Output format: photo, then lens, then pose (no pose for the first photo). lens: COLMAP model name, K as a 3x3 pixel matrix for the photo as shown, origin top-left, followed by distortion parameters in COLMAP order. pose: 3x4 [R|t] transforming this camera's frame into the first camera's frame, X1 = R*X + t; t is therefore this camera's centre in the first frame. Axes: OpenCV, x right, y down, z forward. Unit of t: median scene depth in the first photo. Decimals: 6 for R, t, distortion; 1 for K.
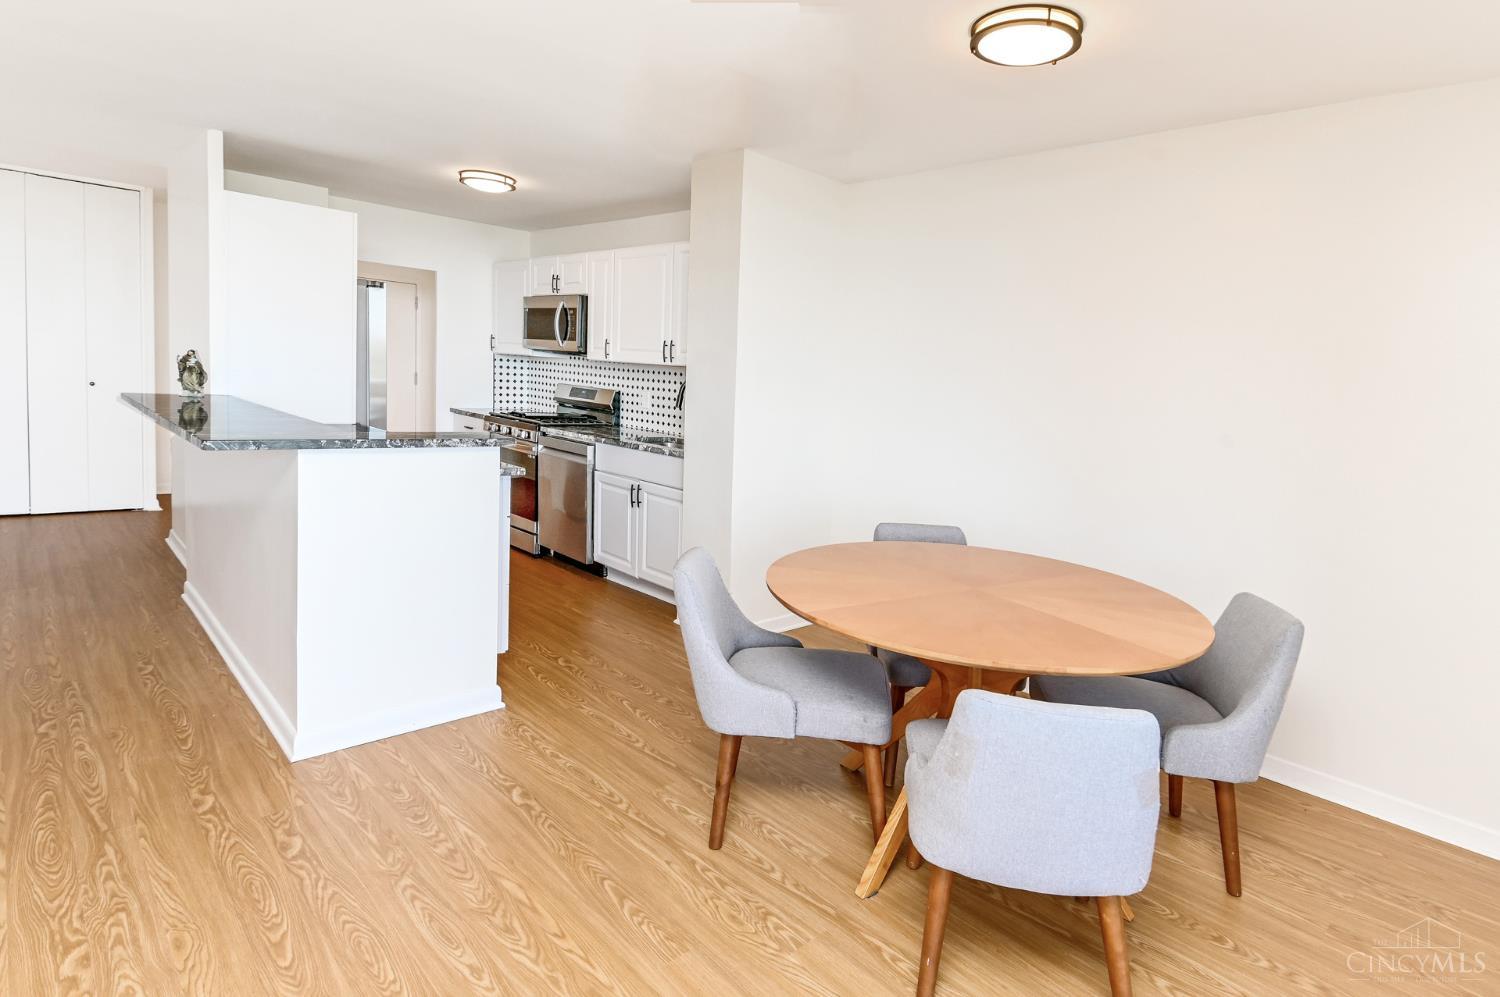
lens RADIAL K [[655.0, 0, 696.5], [0, 655.0, 428.6], [0, 0, 1]] dist [-0.001566, -0.000517]
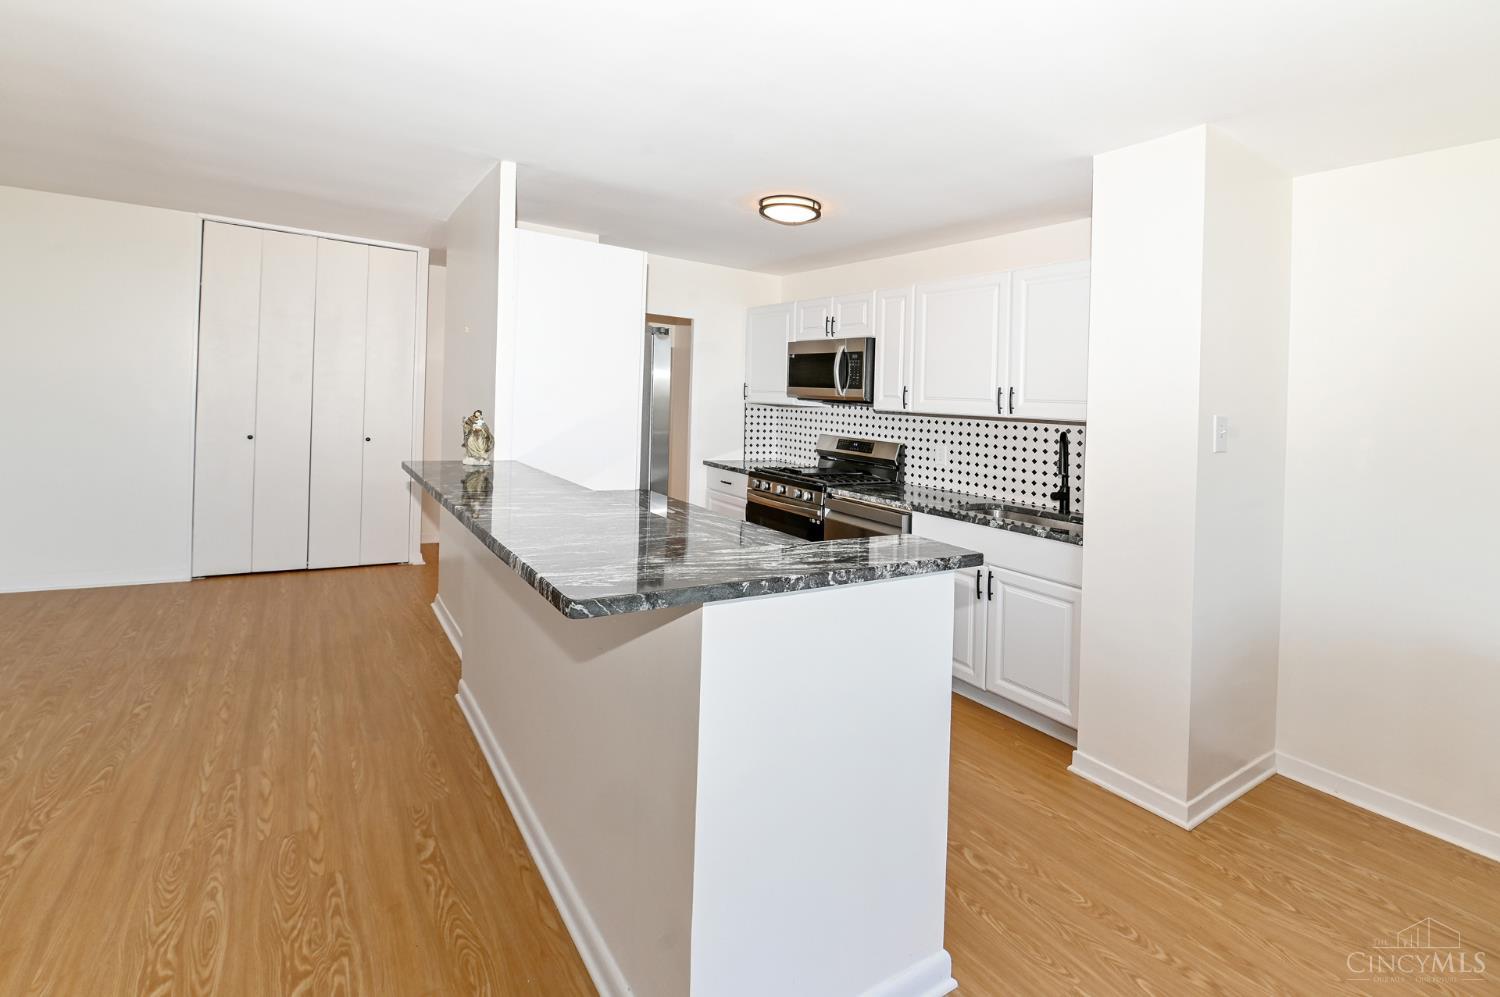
lens RADIAL K [[587.4, 0, 767.4], [0, 587.4, 429.5], [0, 0, 1]] dist [-0.001643, -0.000382]
pose [[0.990036, -0.008150, -0.140579, -0.192825], [0.000405, 0.998484, -0.055040, -0.034572], [0.140815, 0.054435, 0.988538, 0.198736]]
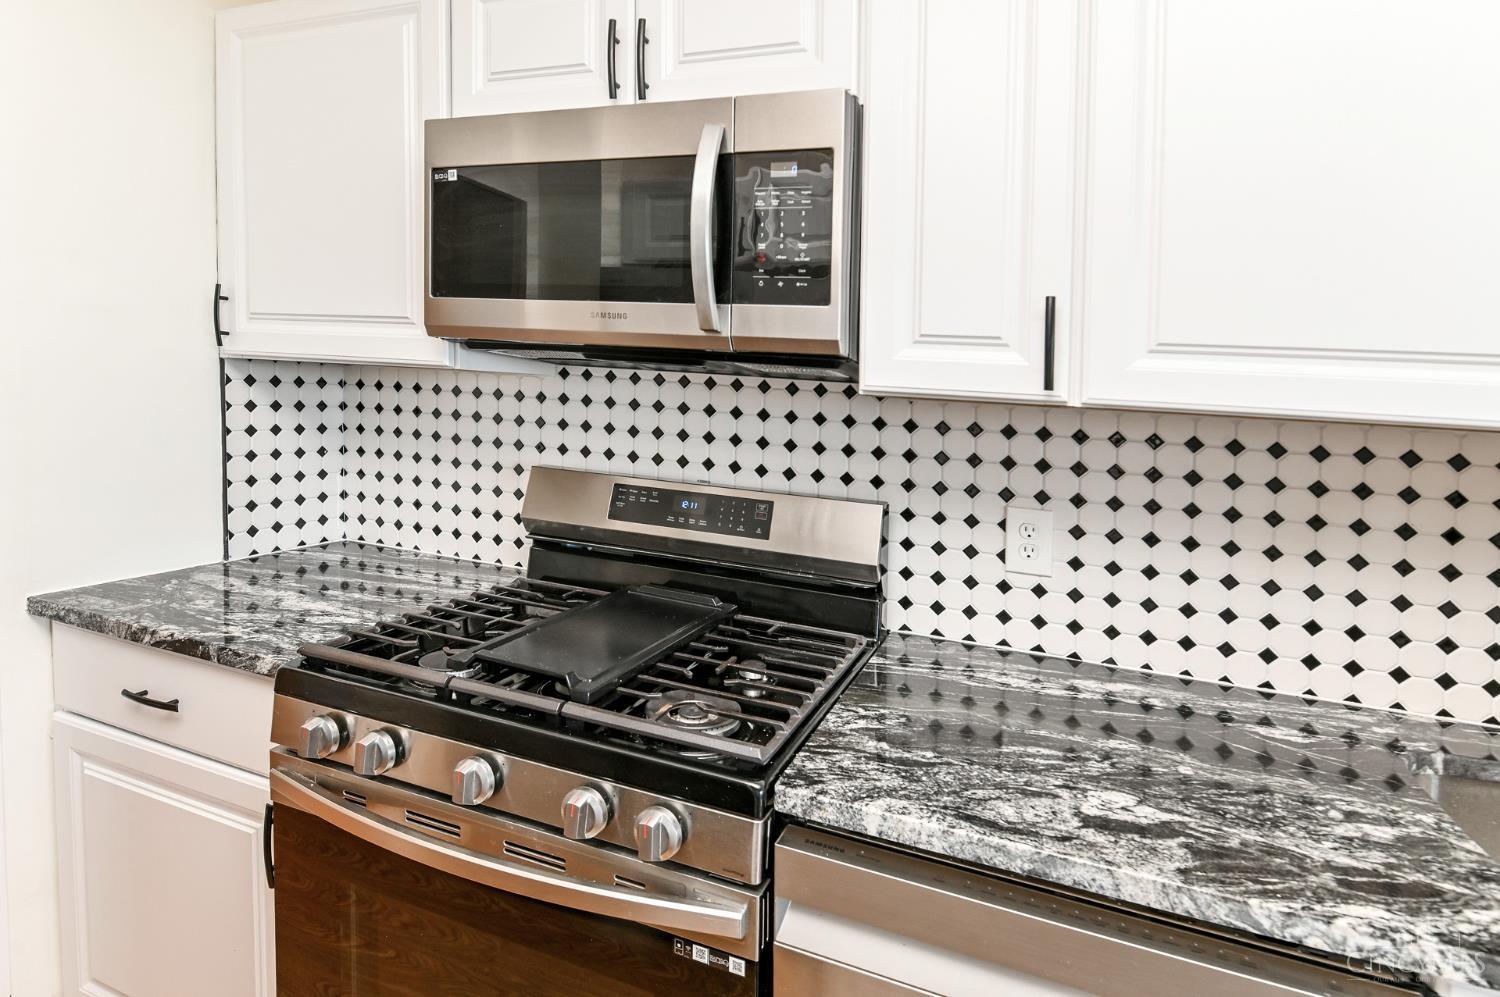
lens RADIAL K [[786.5, 0, 746.4], [0, 786.5, 438.5], [0, 0, 1]] dist [0.006550, 0.000633]
pose [[0.905658, -0.038000, 0.422304, -0.308365], [0.041291, 0.999146, 0.001355, -0.088990], [-0.421995, 0.016210, 0.906453, 0.755285]]
